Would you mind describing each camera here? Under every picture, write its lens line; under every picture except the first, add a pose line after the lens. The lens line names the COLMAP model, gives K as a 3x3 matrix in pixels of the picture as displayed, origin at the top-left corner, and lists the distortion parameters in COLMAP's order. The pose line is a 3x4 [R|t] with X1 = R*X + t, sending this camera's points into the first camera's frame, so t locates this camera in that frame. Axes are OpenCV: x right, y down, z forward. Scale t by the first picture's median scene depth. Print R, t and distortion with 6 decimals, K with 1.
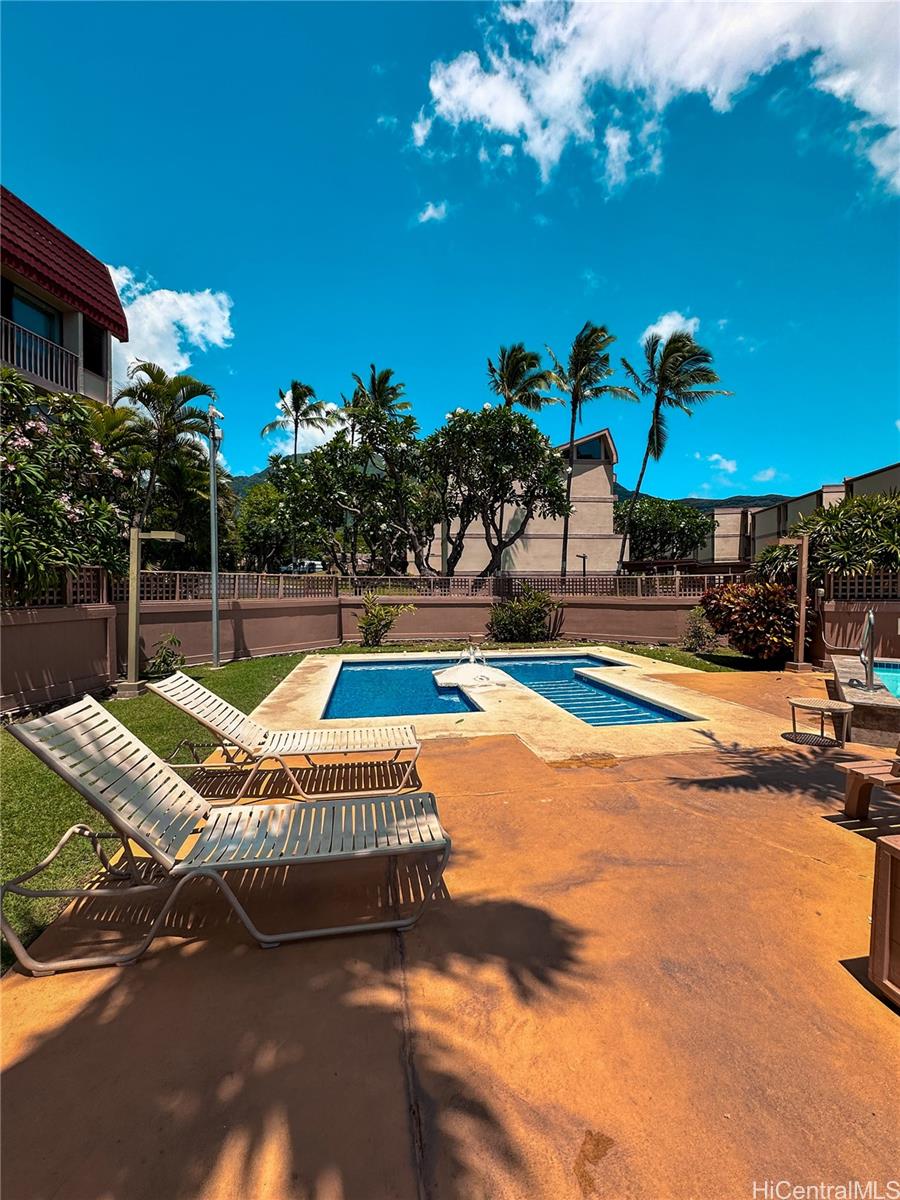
lens RADIAL K [[486.9, 0, 455.7], [0, 486.9, 607.6], [0, 0, 1]] dist [0.000134, 0.000027]
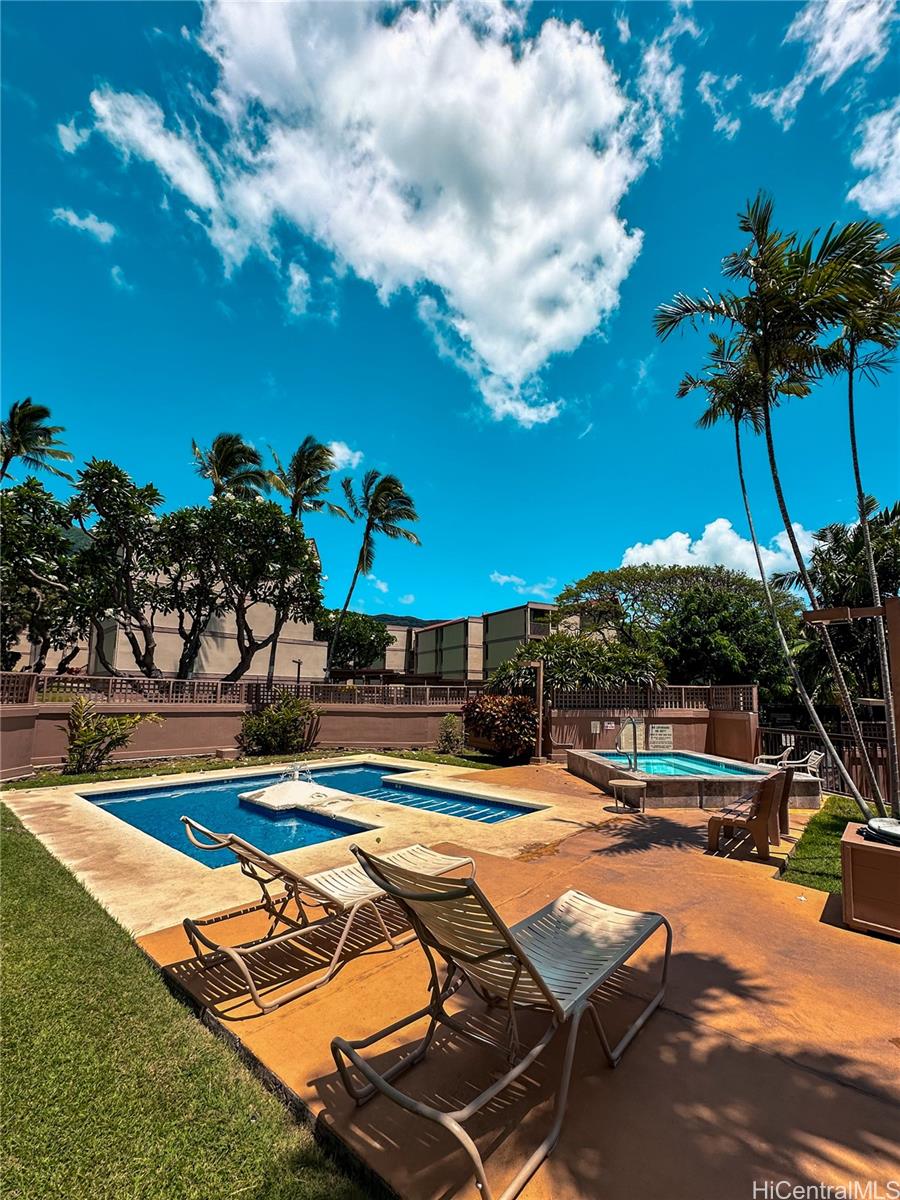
lens RADIAL K [[504.4, 0, 448.8], [0, 504.4, 643.5], [0, 0, 1]] dist [0.022712, 0.000672]
pose [[0.790371, 0.078272, 0.607608, -0.118668], [0.006921, 0.990600, -0.136613, -0.001841], [-0.612590, 0.112180, 0.782400, 0.020620]]
